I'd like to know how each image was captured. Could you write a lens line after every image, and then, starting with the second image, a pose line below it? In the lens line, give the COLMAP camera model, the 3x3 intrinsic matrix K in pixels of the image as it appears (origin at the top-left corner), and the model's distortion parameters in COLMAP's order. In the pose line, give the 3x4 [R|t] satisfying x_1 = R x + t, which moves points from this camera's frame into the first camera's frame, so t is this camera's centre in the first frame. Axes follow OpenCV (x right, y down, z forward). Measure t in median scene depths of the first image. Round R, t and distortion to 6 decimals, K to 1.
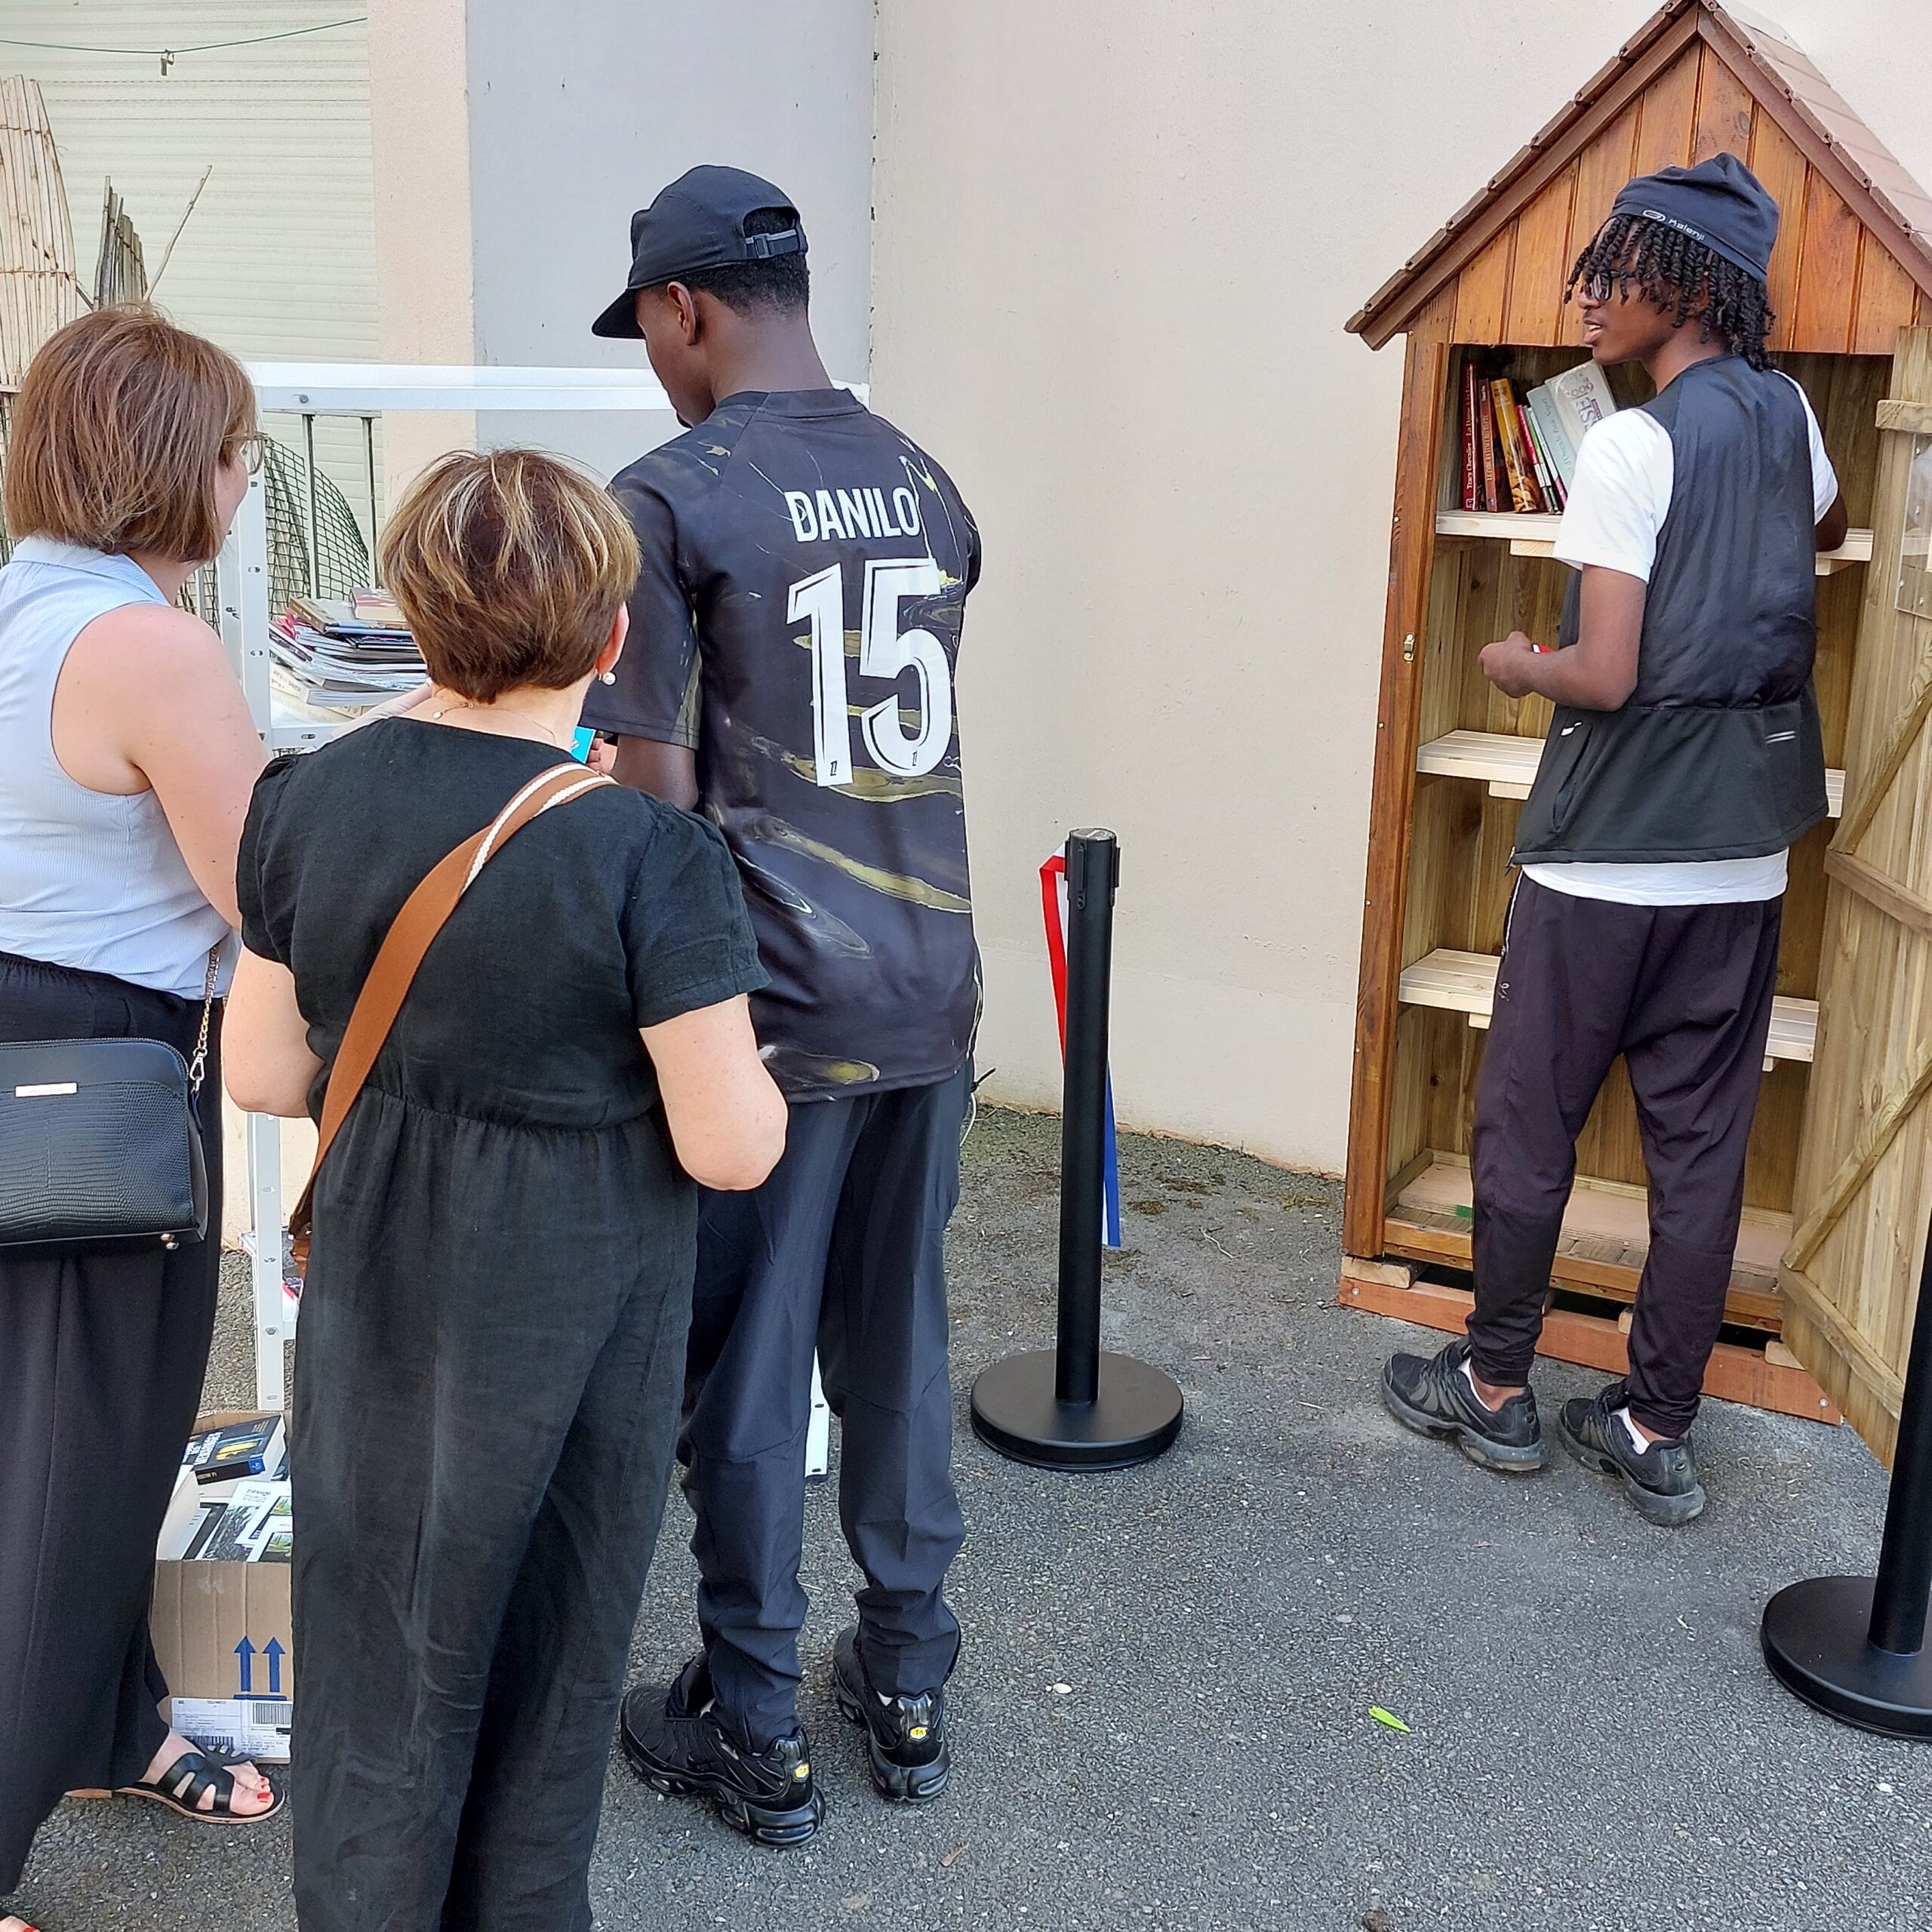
lens RADIAL K [[2818.0, 0, 963.4], [0, 2818.0, 966.3], [0, 0, 1]] dist [0.272546, 0.000000]
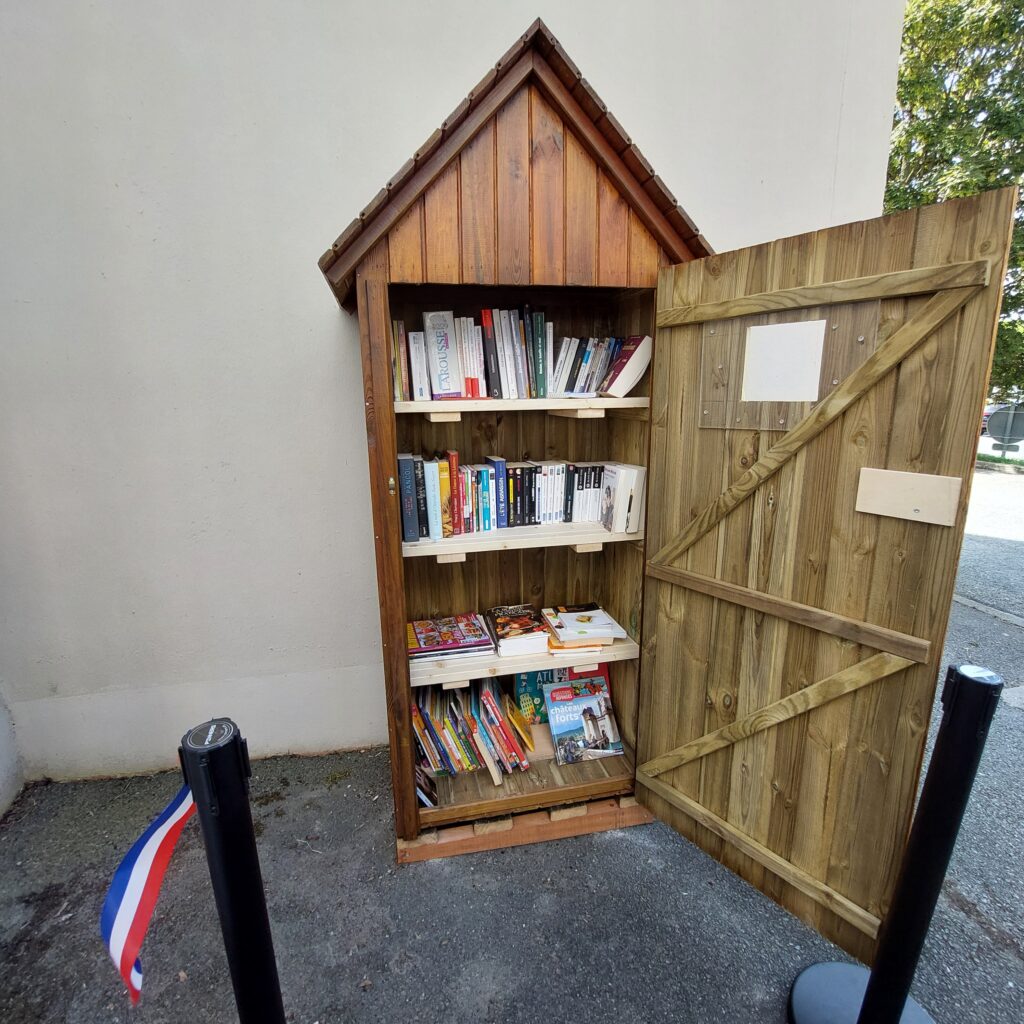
lens RADIAL K [[548.2, 0, 501.5], [0, 548.2, 516.5], [0, 0, 1]] dist [-0.004541, -0.003096]
pose [[0.784084, -0.184179, 0.592697, 0.026495], [0.194307, 0.979794, 0.047418, -0.101689], [-0.589454, 0.077985, 0.804028, 0.754891]]
